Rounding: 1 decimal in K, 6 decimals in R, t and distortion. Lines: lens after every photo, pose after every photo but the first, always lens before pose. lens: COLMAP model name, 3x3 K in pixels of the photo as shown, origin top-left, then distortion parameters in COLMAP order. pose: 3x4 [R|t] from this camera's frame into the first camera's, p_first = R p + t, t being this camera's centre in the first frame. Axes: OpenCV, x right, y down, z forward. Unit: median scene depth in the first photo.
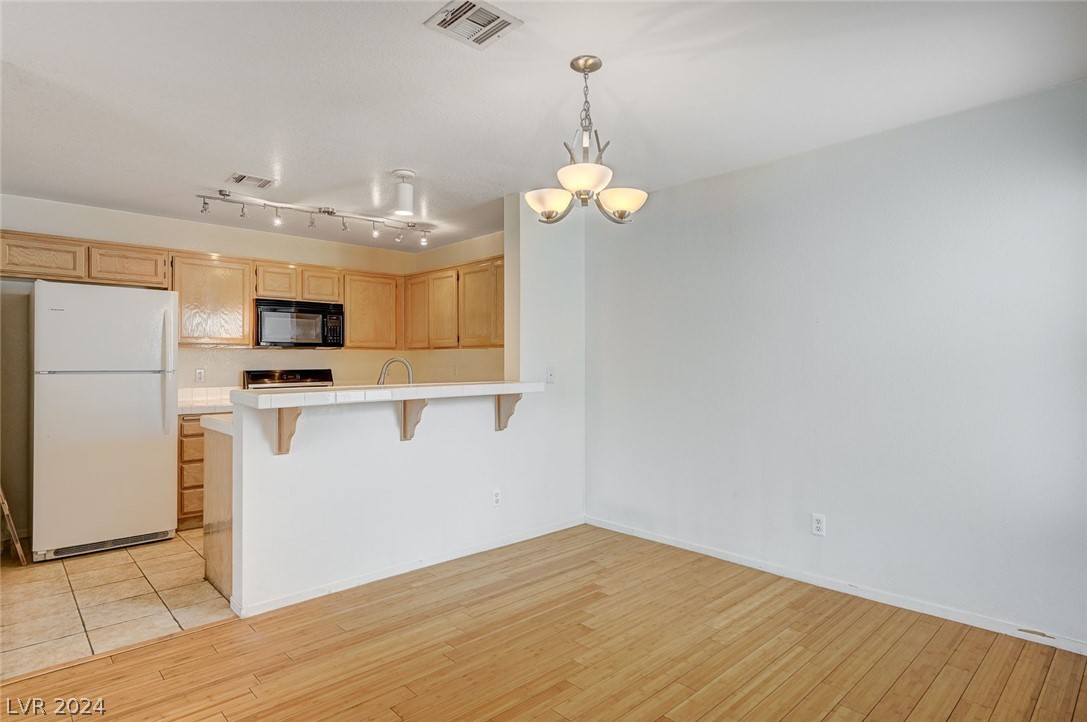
lens RADIAL K [[586.6, 0, 543.5], [0, 586.6, 361.0], [0, 0, 1]] dist [-0.001155, 0.000209]
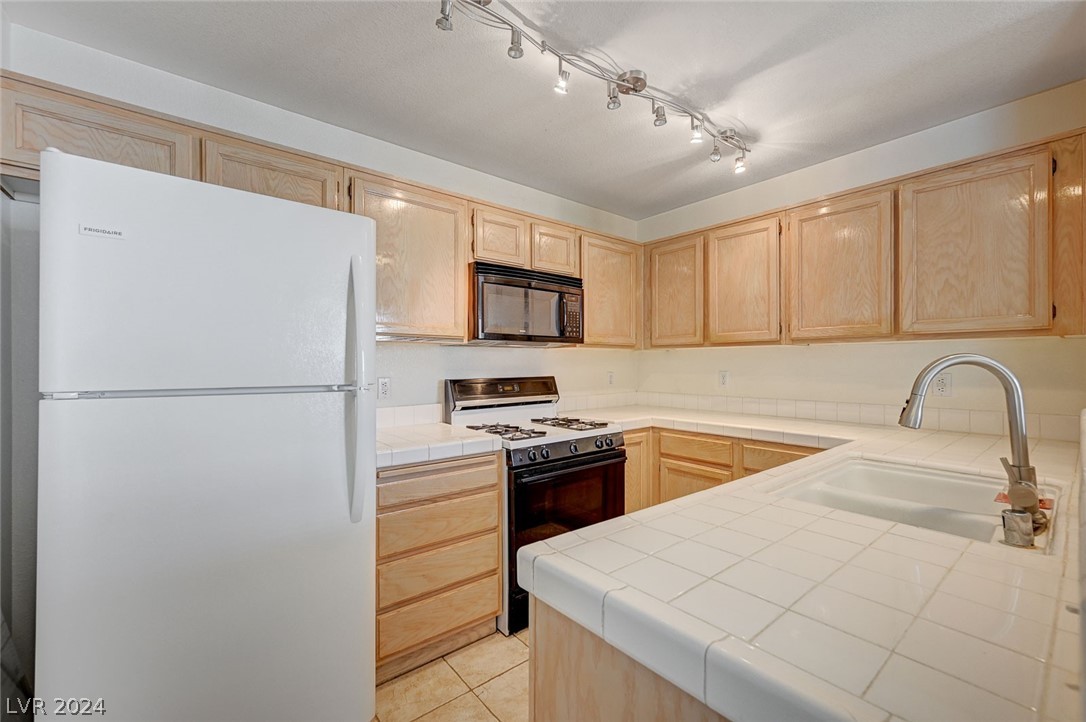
lens RADIAL K [[446.2, 0, 543.0], [0, 446.2, 361.0], [0, 0, 1]] dist [-0.001130, 0.000016]
pose [[0.997930, -0.002272, -0.064264, -0.387649], [0.001824, 0.999974, -0.007031, -0.000227], [0.064278, 0.006900, 0.997908, 0.539558]]
